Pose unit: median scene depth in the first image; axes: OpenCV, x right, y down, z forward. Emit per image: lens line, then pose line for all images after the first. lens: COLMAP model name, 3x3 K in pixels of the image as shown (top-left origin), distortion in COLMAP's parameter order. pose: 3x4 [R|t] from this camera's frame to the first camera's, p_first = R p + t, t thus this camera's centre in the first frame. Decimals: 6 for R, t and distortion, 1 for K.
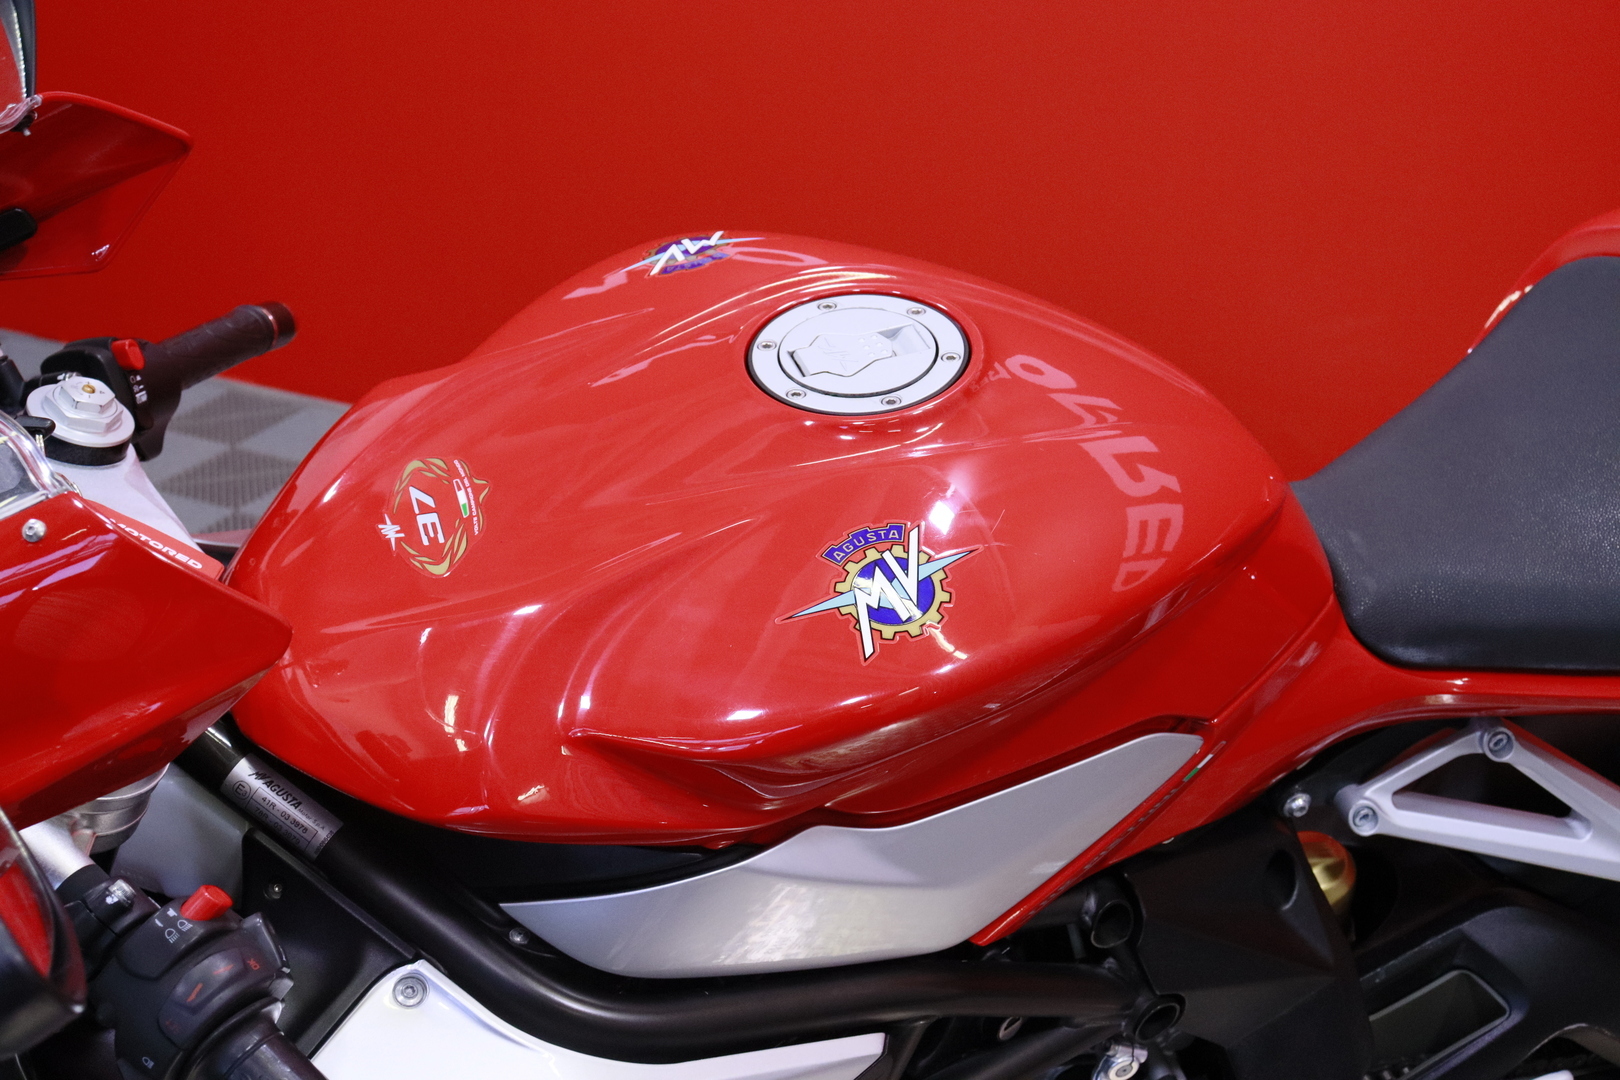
lens RADIAL K [[1938.3, 0, 810.0], [0, 1938.3, 540.0], [0, 0, 1]] dist [-0.018820, 0.058090]
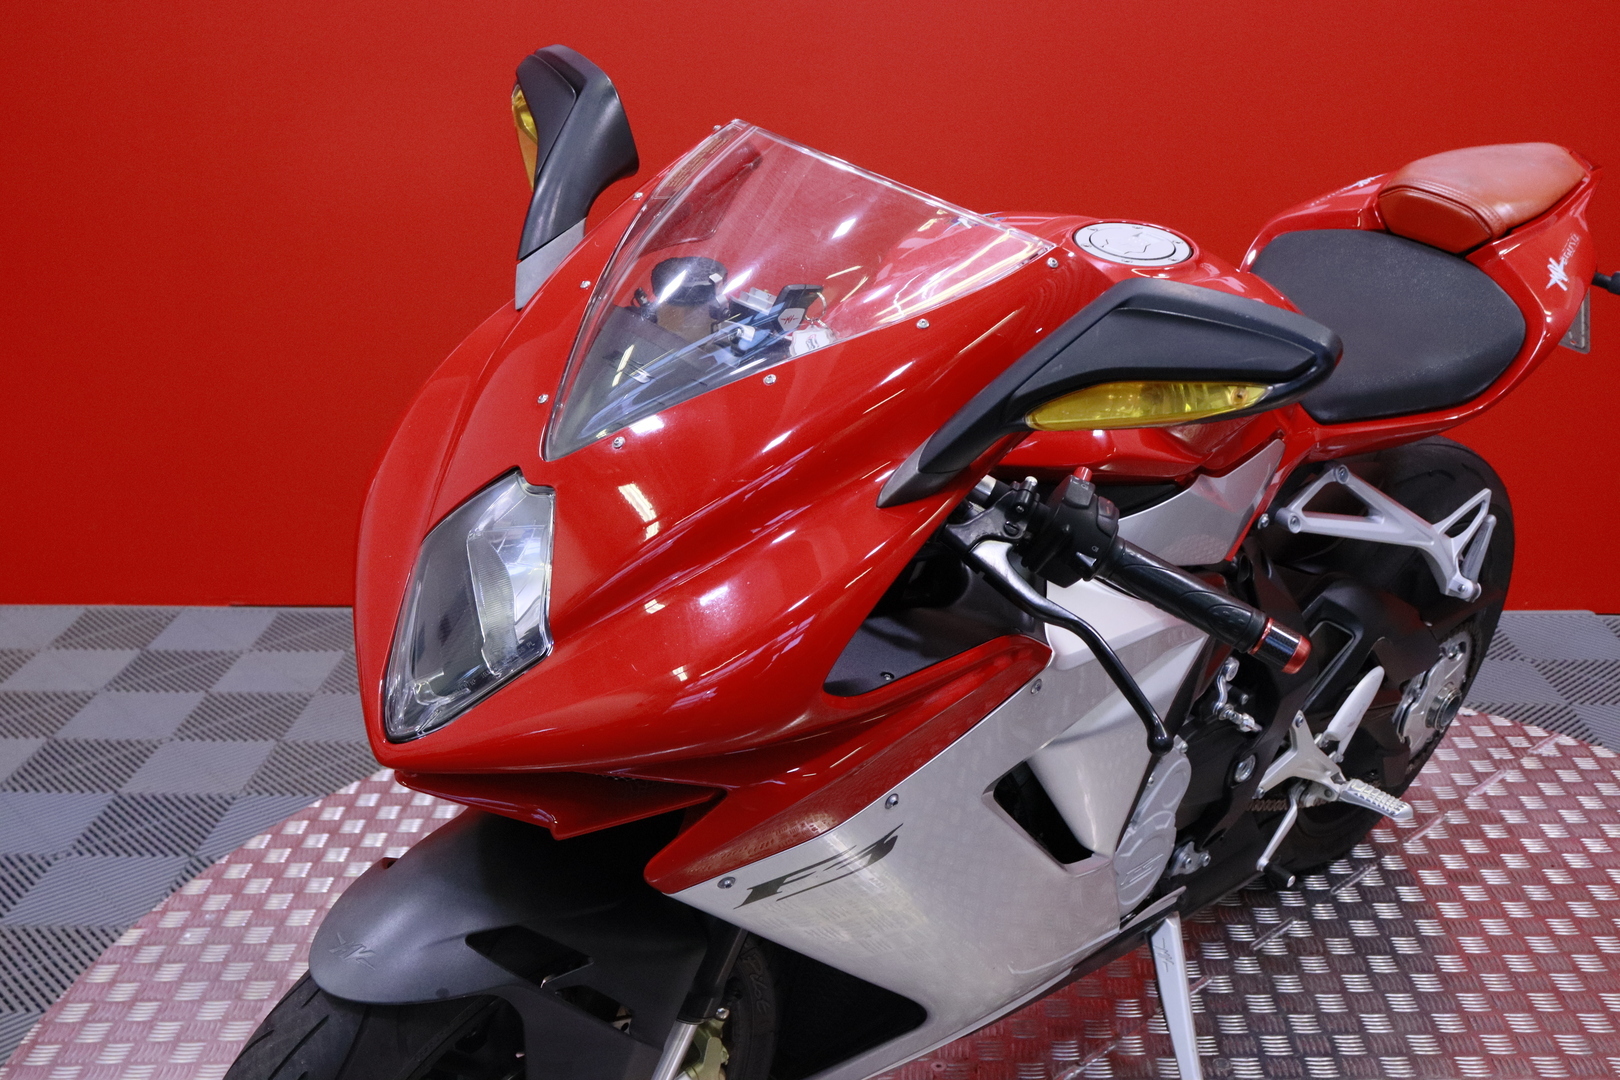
lens RADIAL K [[1735.5, 0, 782.3], [0, 1735.5, 536.4], [0, 0, 1]] dist [-0.056443, 0.021653]
pose [[0.903676, -0.128127, 0.408598, -0.859119], [0.184019, 0.977784, -0.100374, 0.244702], [-0.386660, 0.165895, 0.907178, -0.294870]]
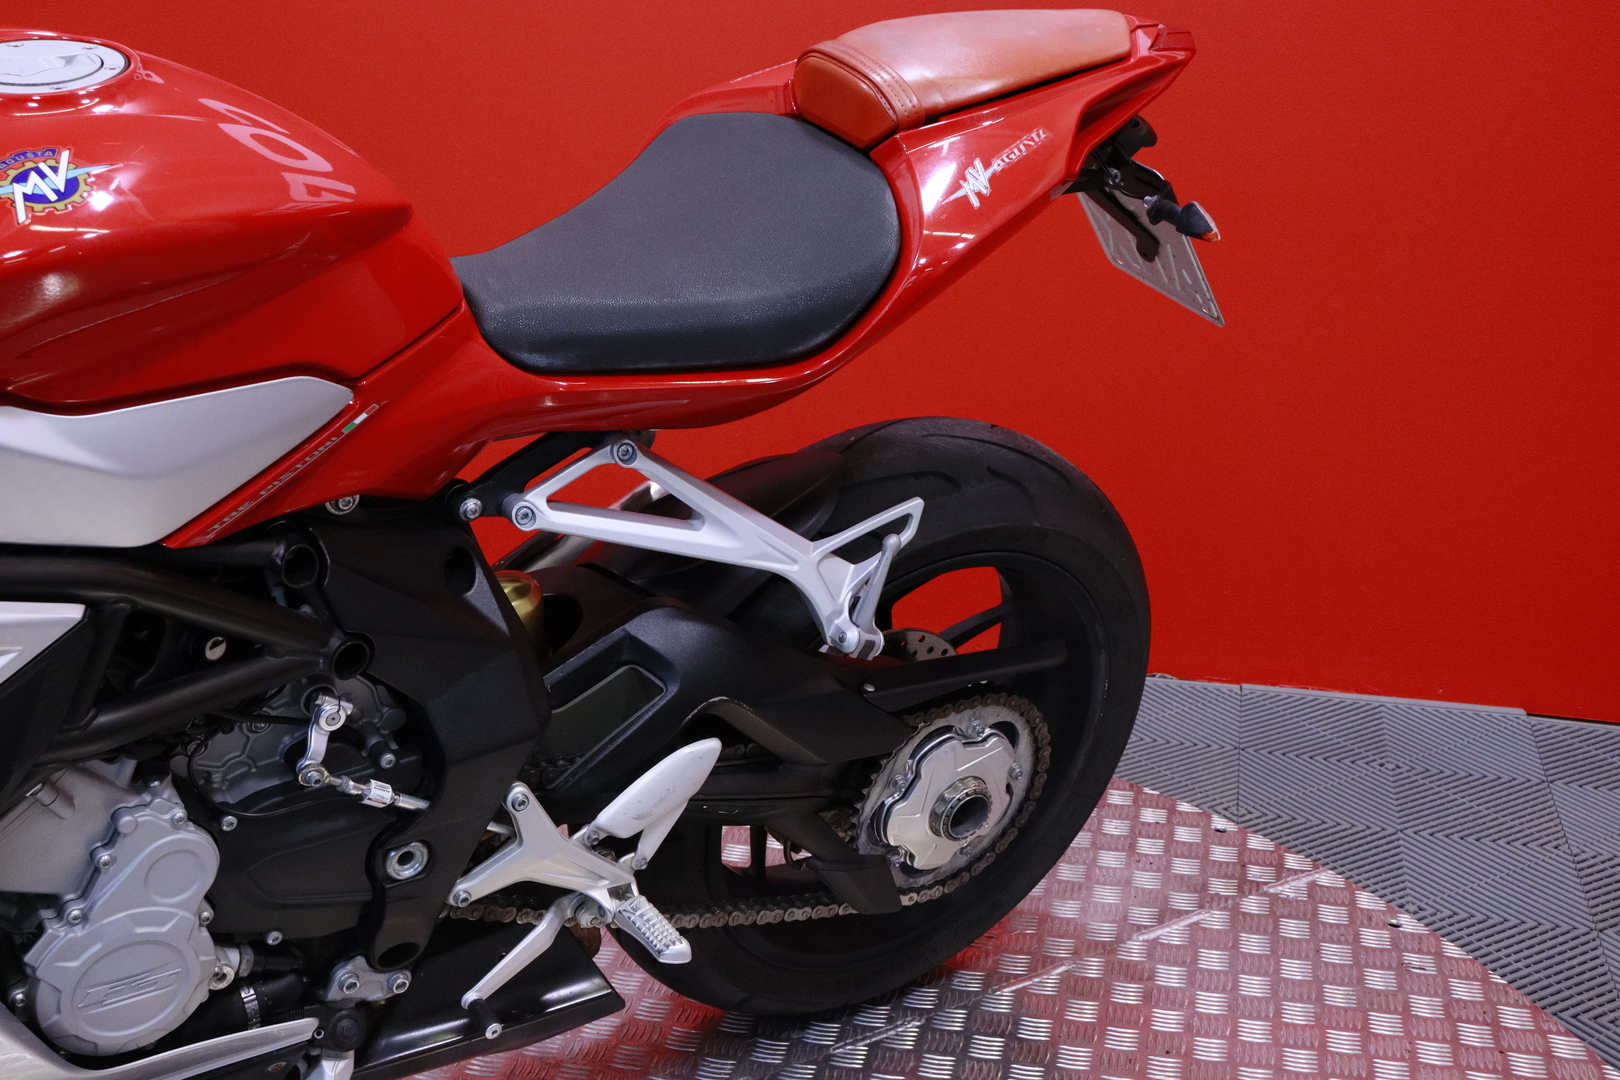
lens RADIAL K [[1938.3, 0, 810.0], [0, 1938.3, 540.0], [0, 0, 1]] dist [-0.018820, 0.058090]
pose [[0.960799, -0.047006, 0.273233, 0.127848], [0.082850, 0.989169, -0.121160, 0.347060], [-0.264579, 0.139048, 0.954287, -0.259803]]
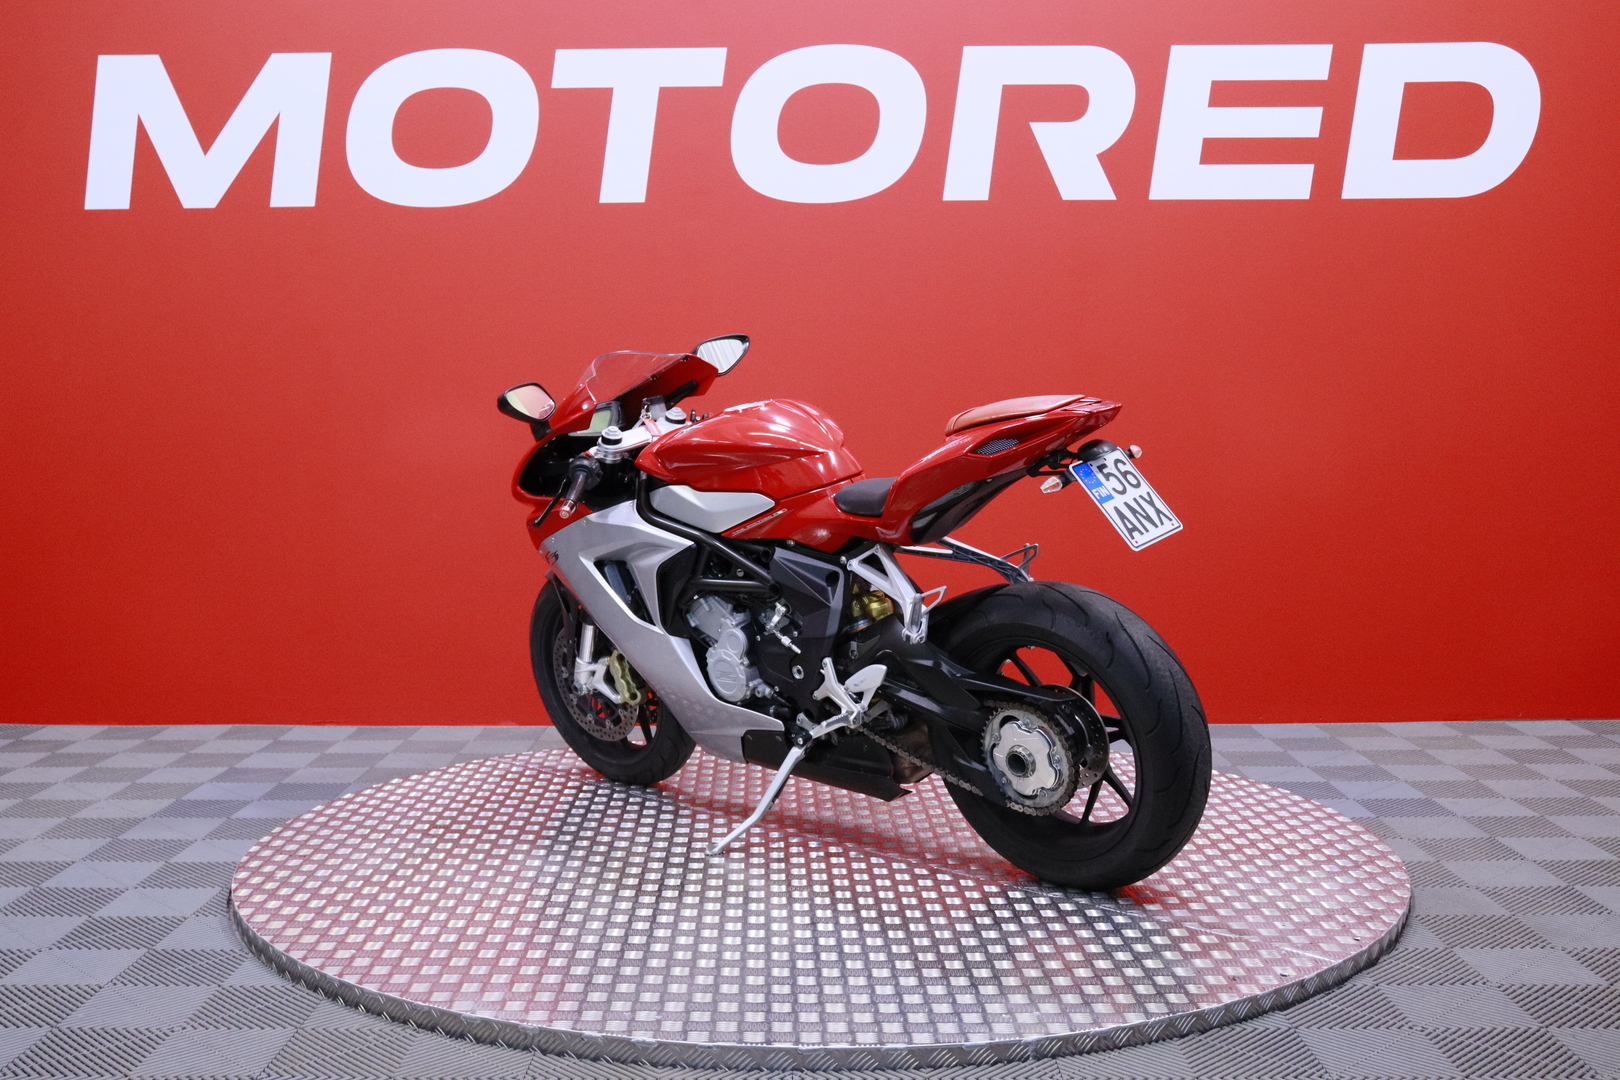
lens RADIAL K [[1669.6, 0, 810.0], [0, 1669.6, 540.0], [0, 0, 1]] dist [-0.154456, 0.386119]
pose [[0.468555, 0.090153, -0.878822, 3.128448], [-0.393693, 0.911847, -0.116361, 0.518564], [0.790861, 0.400508, 0.462744, -0.525566]]
